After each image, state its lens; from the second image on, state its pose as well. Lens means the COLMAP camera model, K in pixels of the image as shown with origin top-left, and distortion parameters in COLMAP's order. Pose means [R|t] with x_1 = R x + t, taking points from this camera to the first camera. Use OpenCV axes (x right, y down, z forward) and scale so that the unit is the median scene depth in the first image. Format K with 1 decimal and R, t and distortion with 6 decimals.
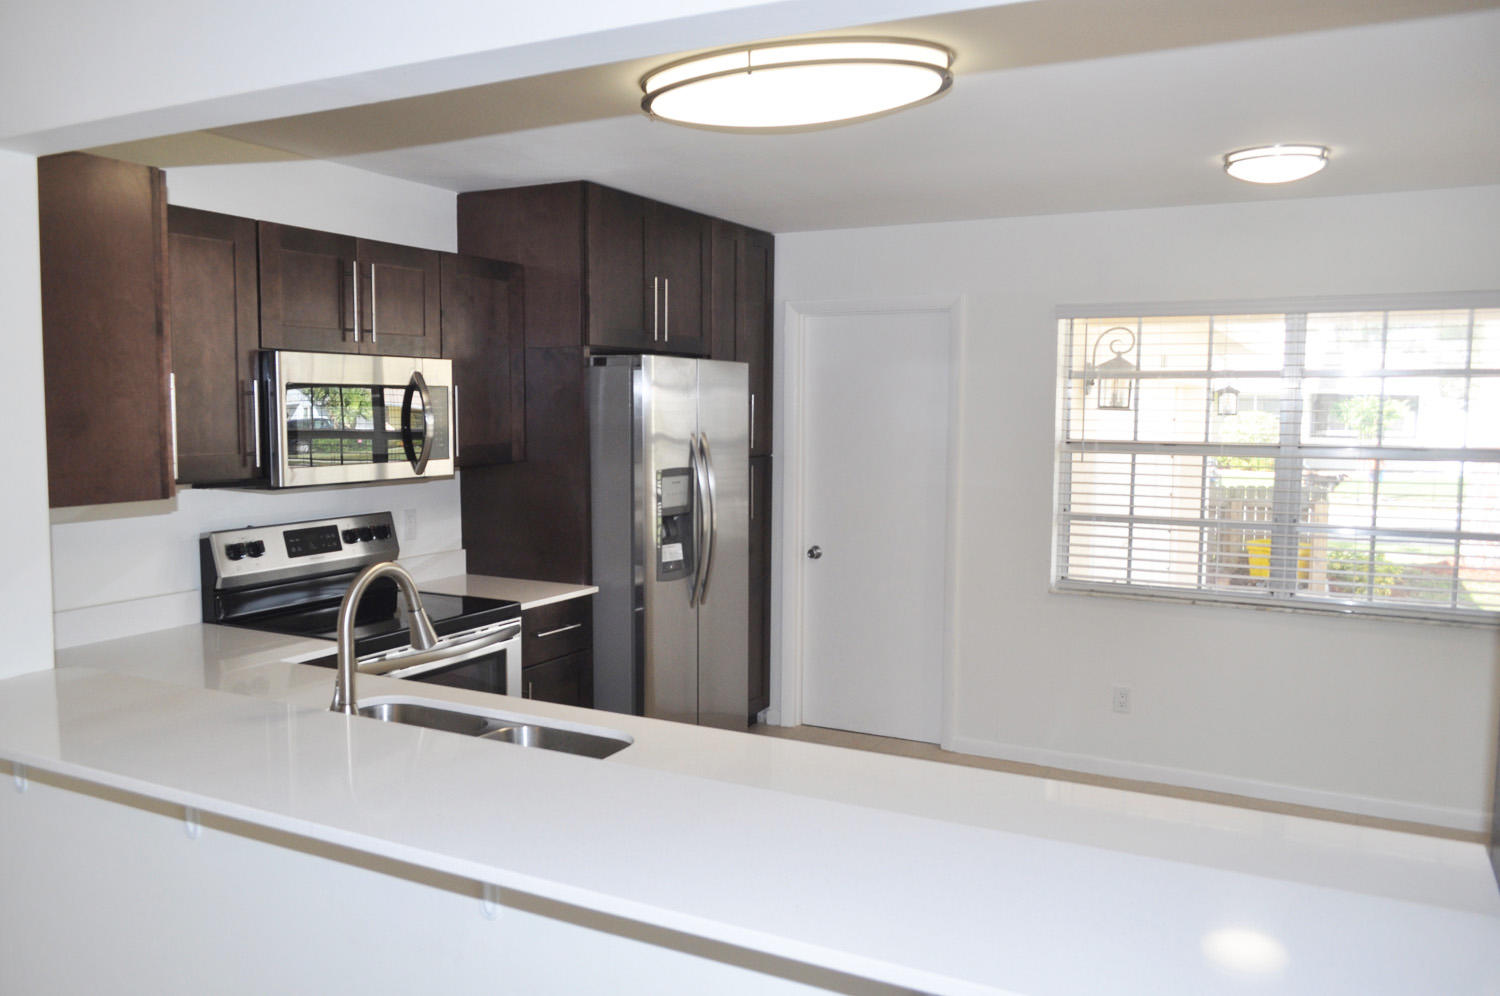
lens RADIAL K [[1169.5, 0, 743.1], [0, 1169.5, 494.4], [0, 0, 1]] dist [-0.009531, 0.000225]
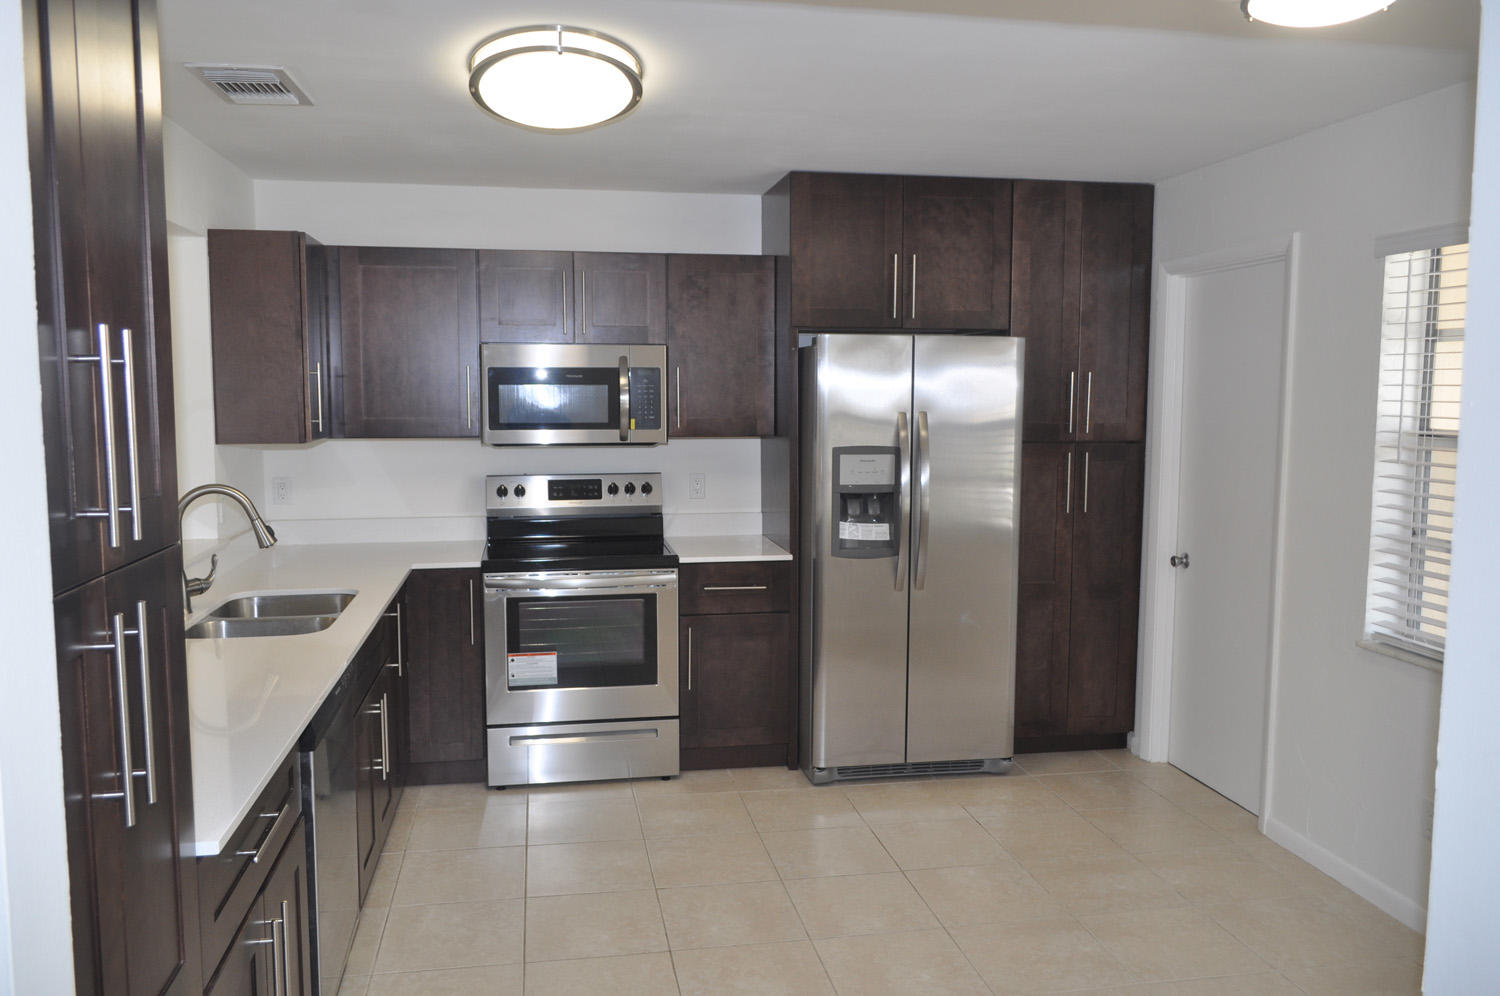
lens RADIAL K [[1169.5, 0, 743.1], [0, 1169.5, 494.4], [0, 0, 1]] dist [-0.009531, 0.000225]
pose [[0.619085, 0.071166, -0.782093, 0.667103], [-0.060176, 0.997256, 0.043111, -0.018963], [0.783015, 0.020374, 0.621669, 0.302696]]
